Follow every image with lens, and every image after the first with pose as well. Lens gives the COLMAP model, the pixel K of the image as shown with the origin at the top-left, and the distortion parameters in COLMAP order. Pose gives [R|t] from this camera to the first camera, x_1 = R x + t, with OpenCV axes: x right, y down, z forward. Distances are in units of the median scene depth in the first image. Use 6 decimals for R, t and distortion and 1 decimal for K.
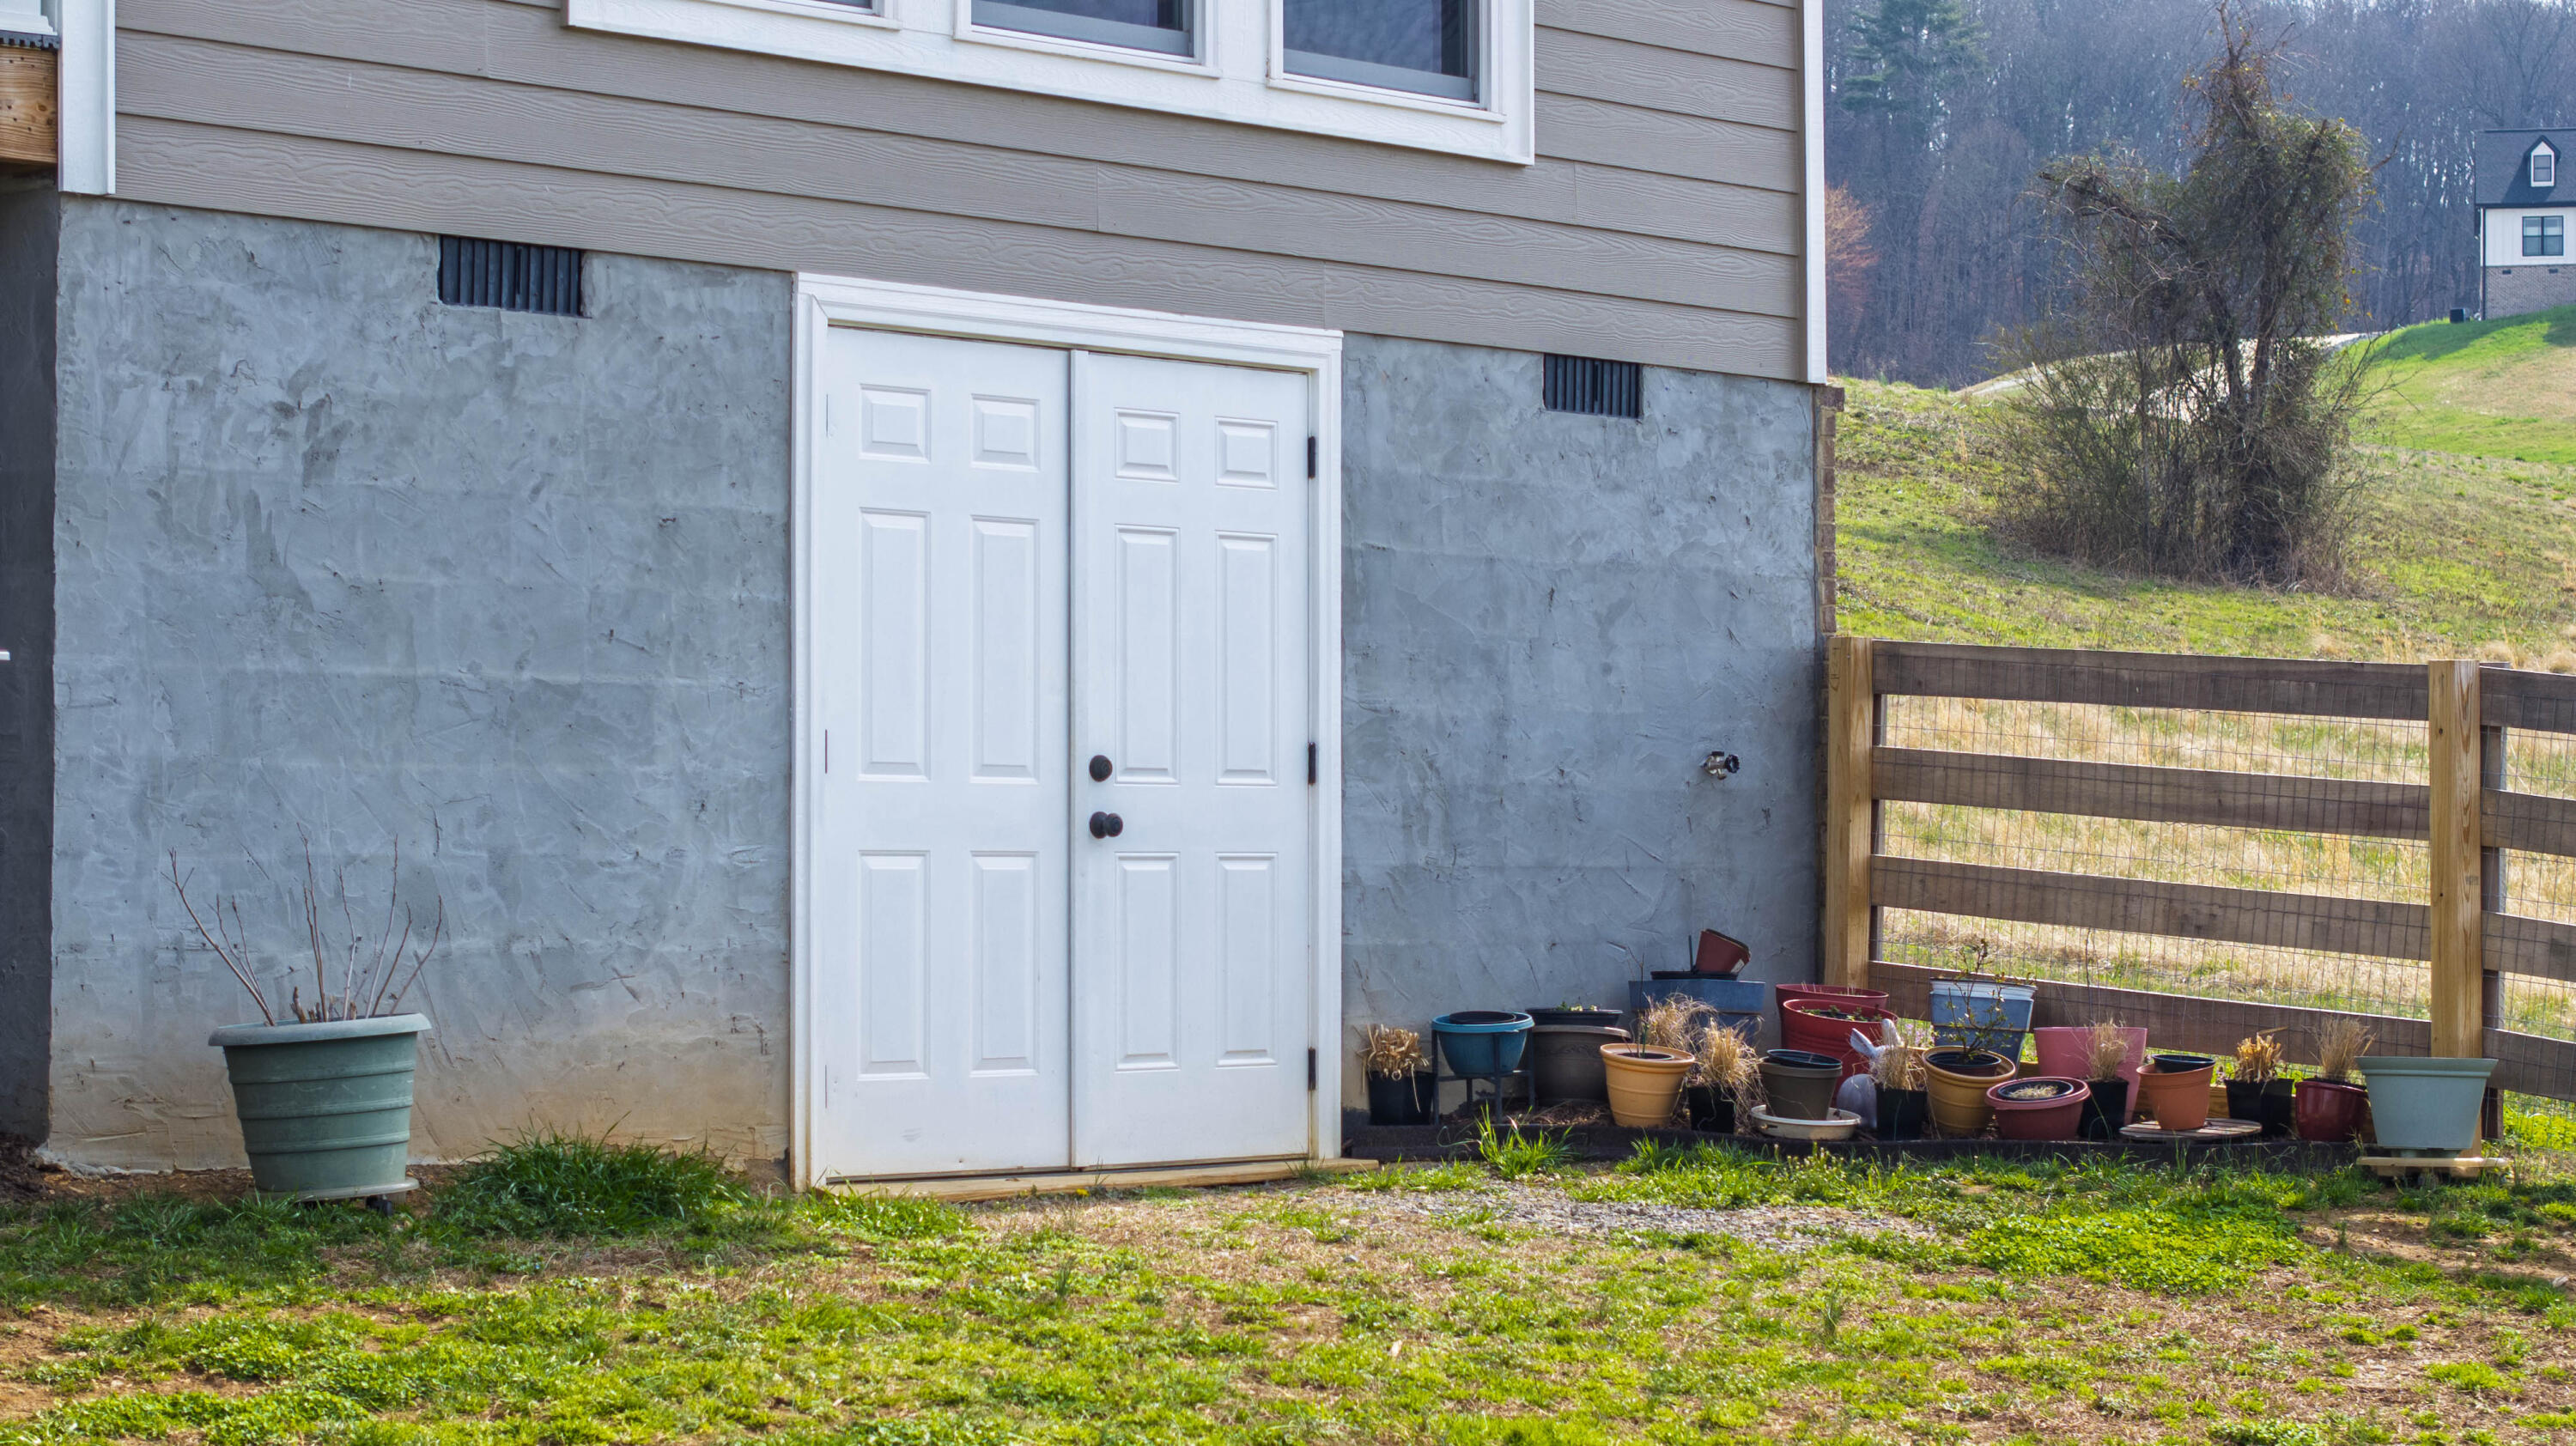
lens RADIAL K [[5177.3, 0, 1285.0], [0, 5177.3, 848.4], [0, 0, 1]] dist [-0.121508, 0.308975]
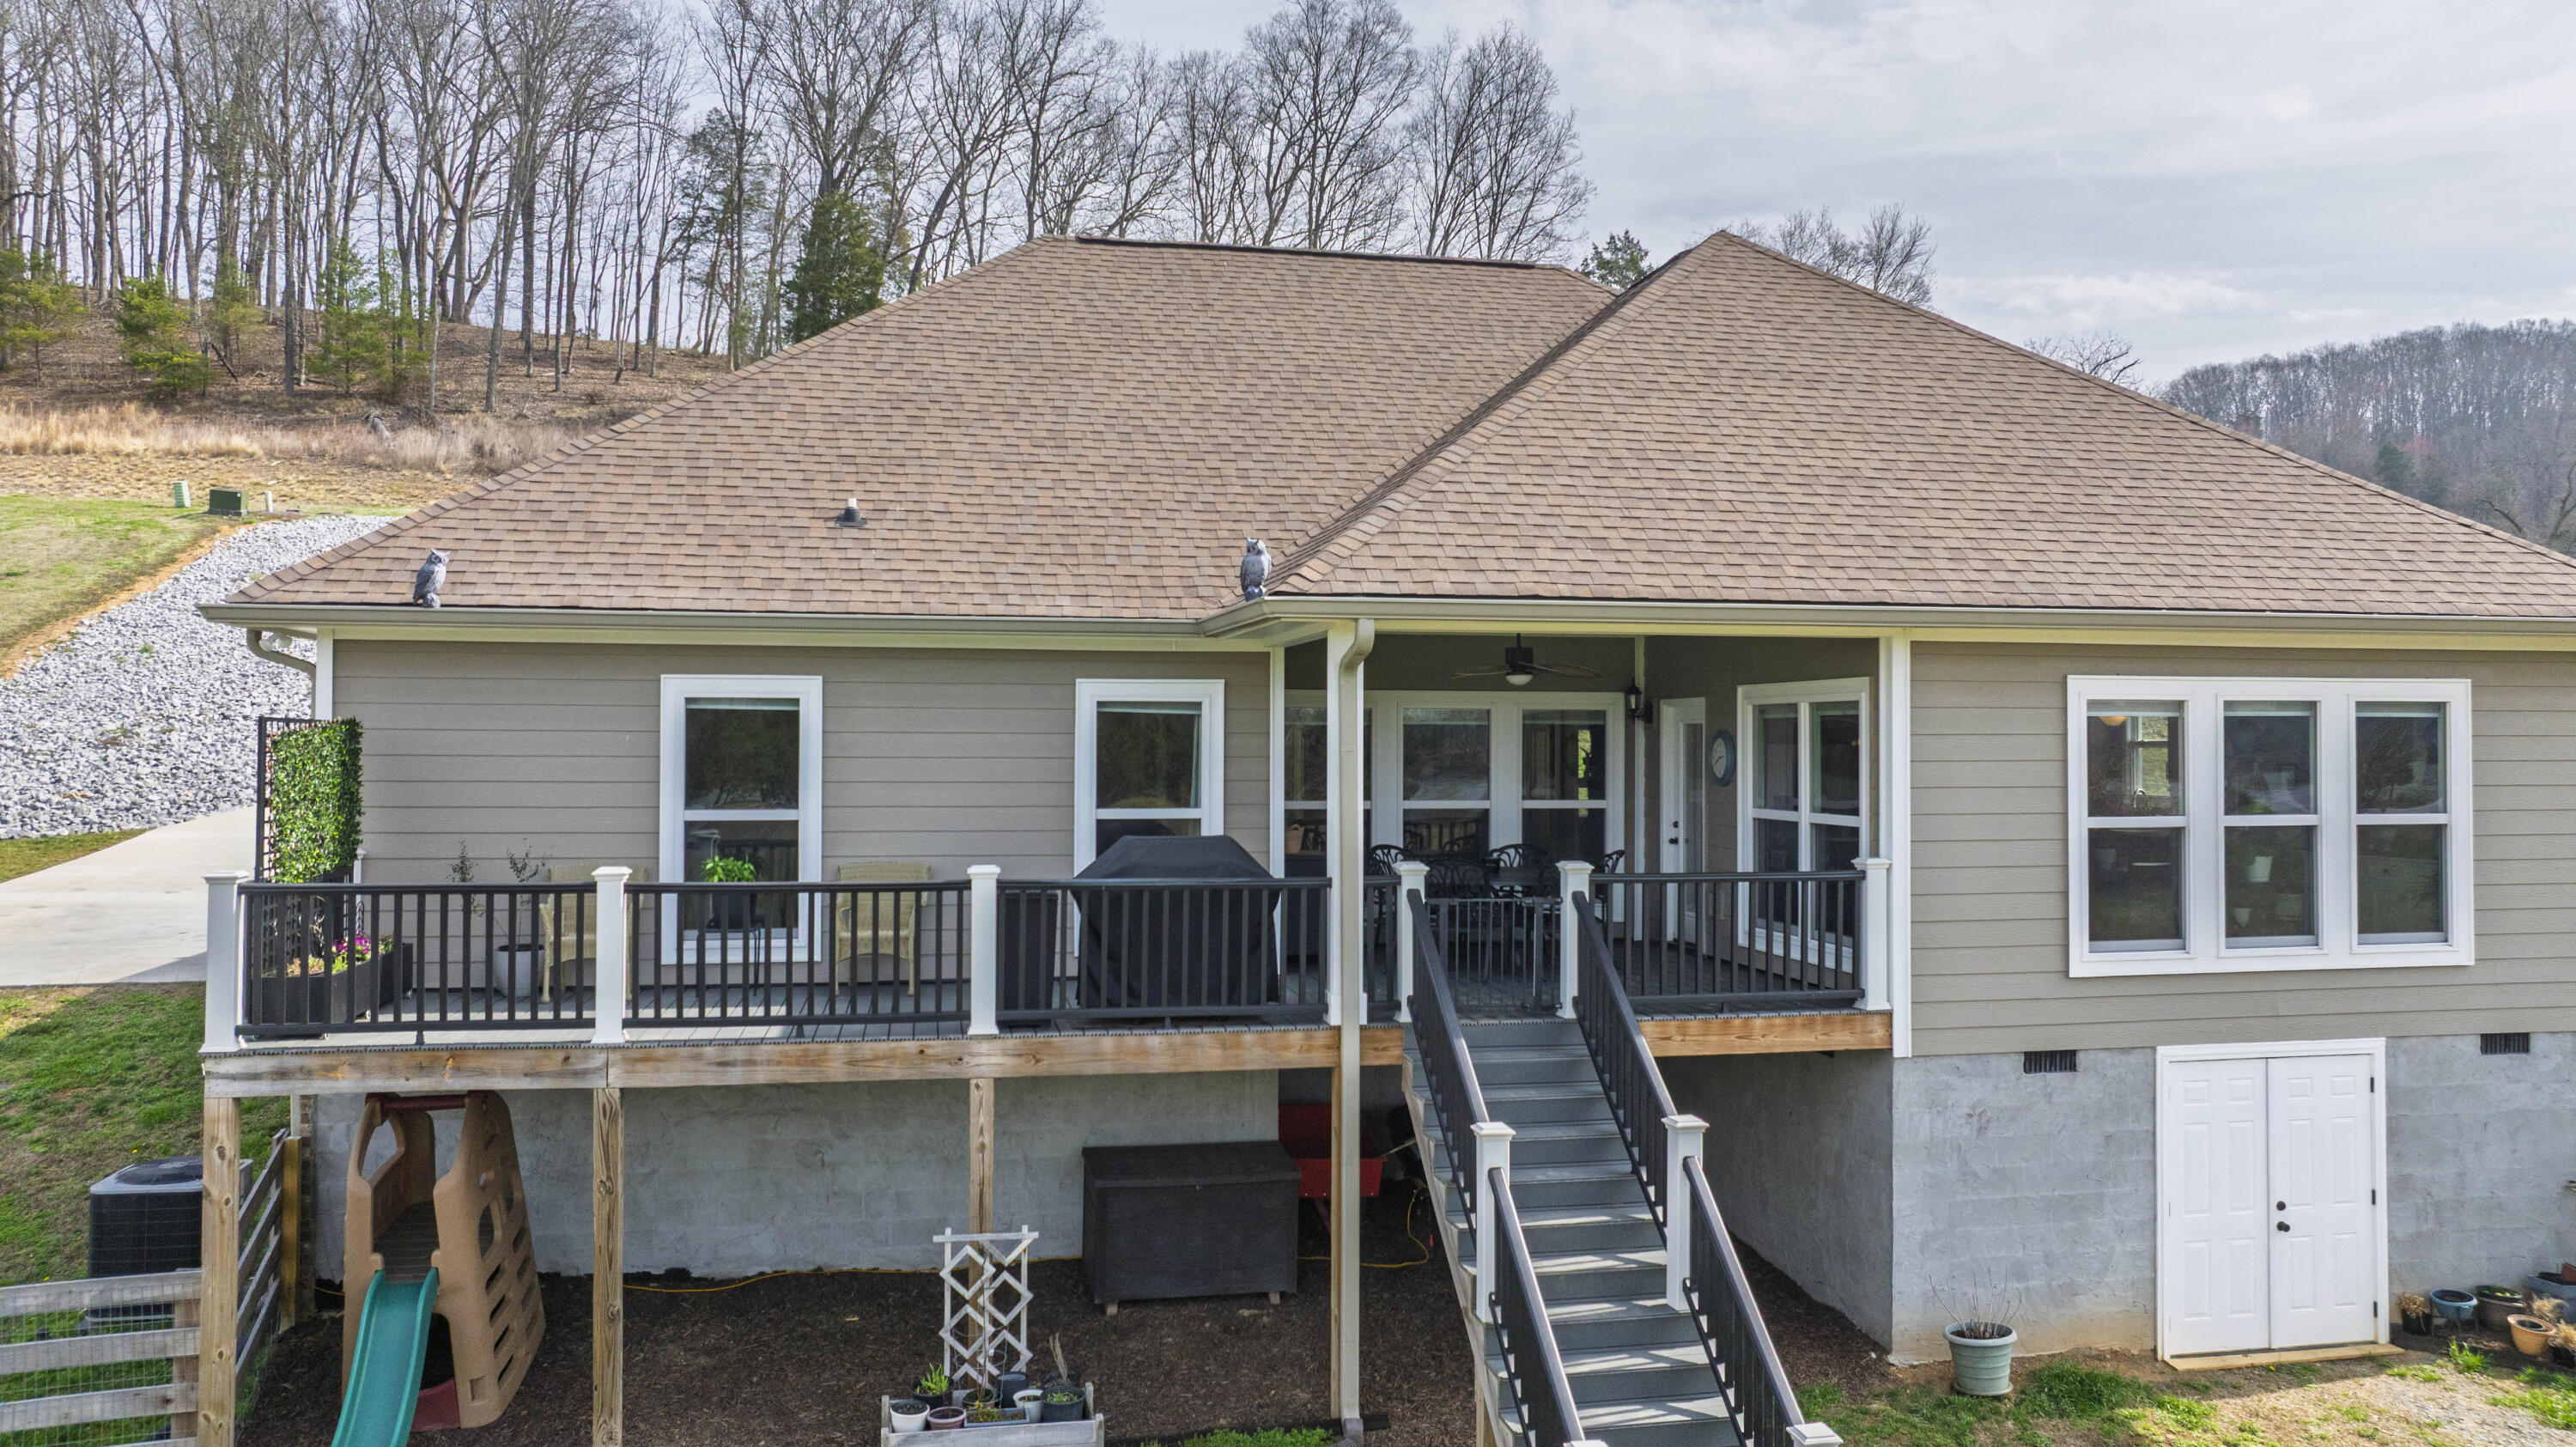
lens RADIAL K [[1808.4, 0, 1288.3], [0, 1808.4, 703.6], [0, 0, 1]] dist [-0.037044, 0.047732]
pose [[0.833079, -0.012817, -0.553006, 0.057740], [0.000472, 0.999748, -0.022460, -0.268584], [0.553154, 0.018450, 0.832874, -0.117503]]
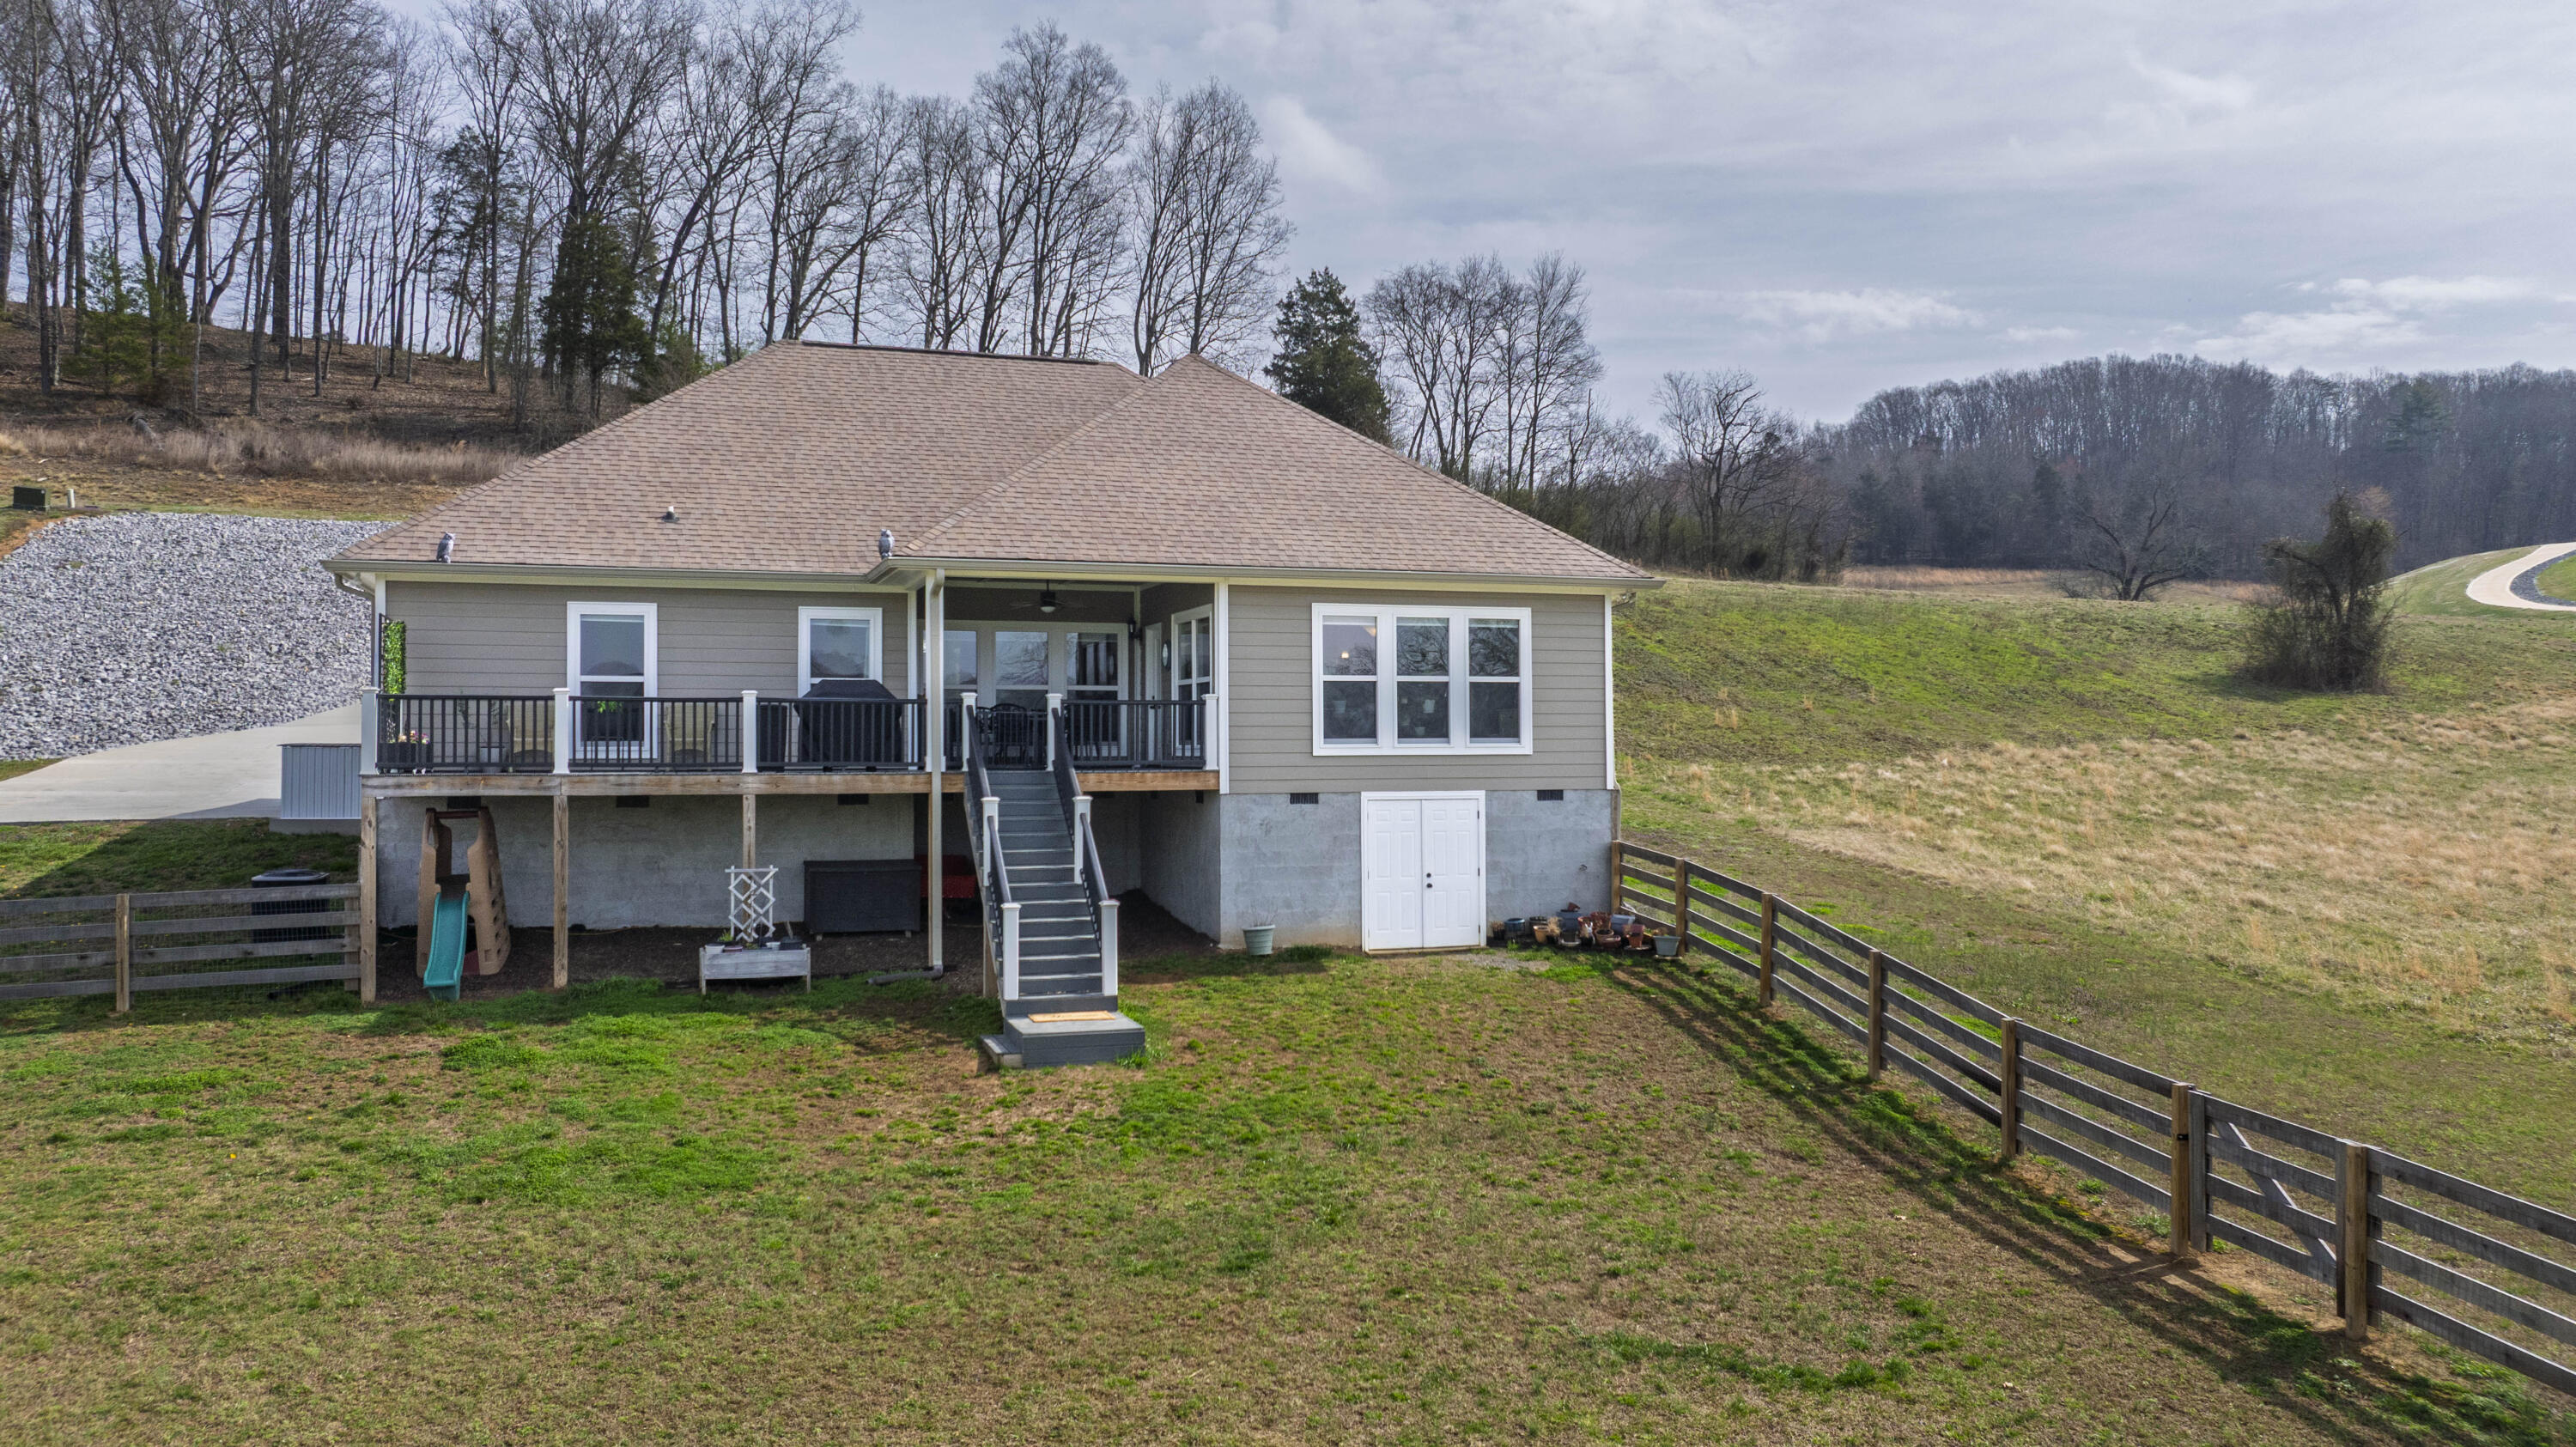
lens RADIAL K [[1815.1, 0, 1292.4], [0, 1815.1, 724.7], [0, 0, 1]] dist [-0.019921, -0.003425]
pose [[0.899628, -0.012735, -0.436471, 0.683896], [0.007310, 0.999874, -0.014107, -0.150643], [0.436595, 0.009500, 0.899608, -0.812224]]
